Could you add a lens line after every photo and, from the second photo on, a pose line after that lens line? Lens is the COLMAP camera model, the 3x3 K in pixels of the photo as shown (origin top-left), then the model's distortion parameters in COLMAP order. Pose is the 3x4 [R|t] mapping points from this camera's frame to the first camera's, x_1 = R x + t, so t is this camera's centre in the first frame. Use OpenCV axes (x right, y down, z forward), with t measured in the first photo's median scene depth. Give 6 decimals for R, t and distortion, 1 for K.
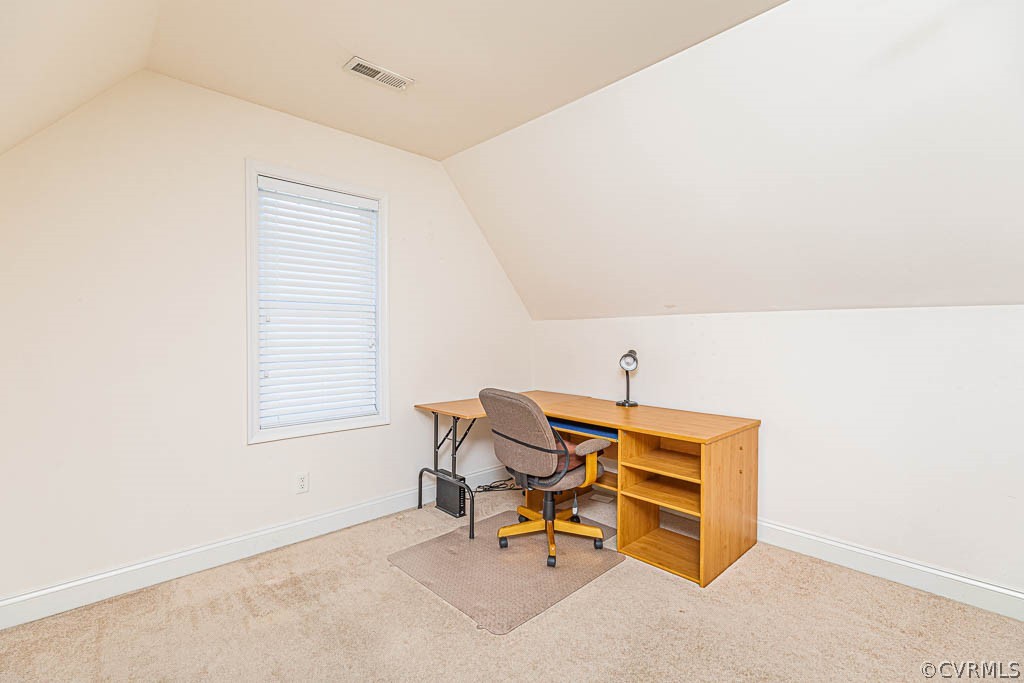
lens RADIAL K [[467.5, 0, 513.4], [0, 467.5, 336.1], [0, 0, 1]] dist [0.013295, -0.000032]
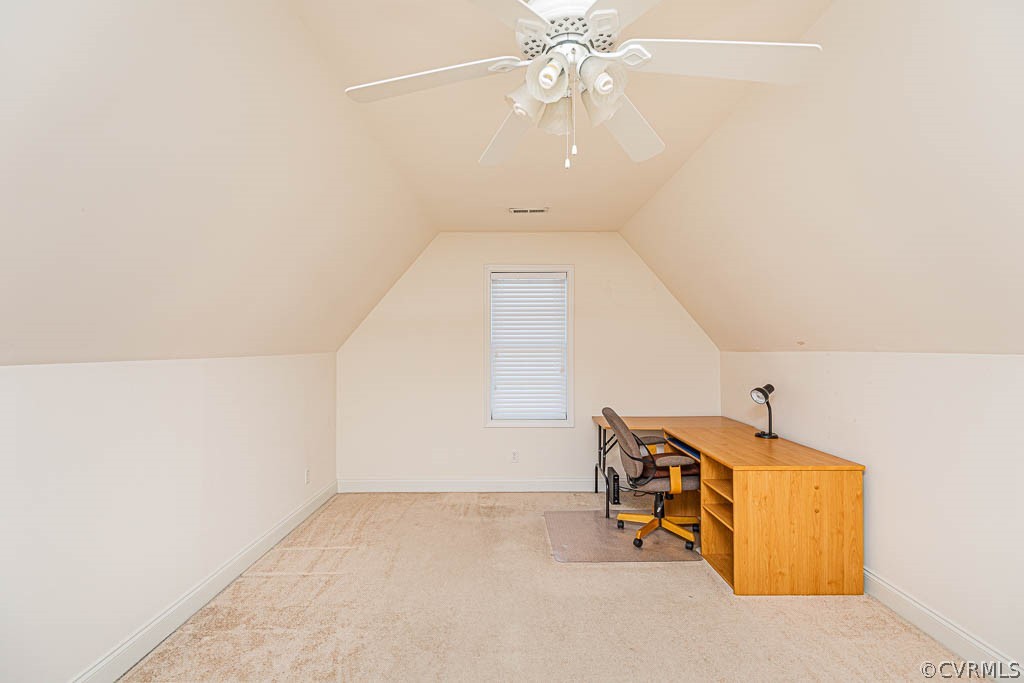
lens RADIAL K [[467.5, 0, 513.4], [0, 467.5, 336.1], [0, 0, 1]] dist [0.013295, -0.000032]
pose [[0.731054, -0.017298, -0.682100, 0.682212], [-0.004043, 0.999551, -0.029682, -0.055405], [0.682307, 0.024457, 0.730656, -0.199315]]
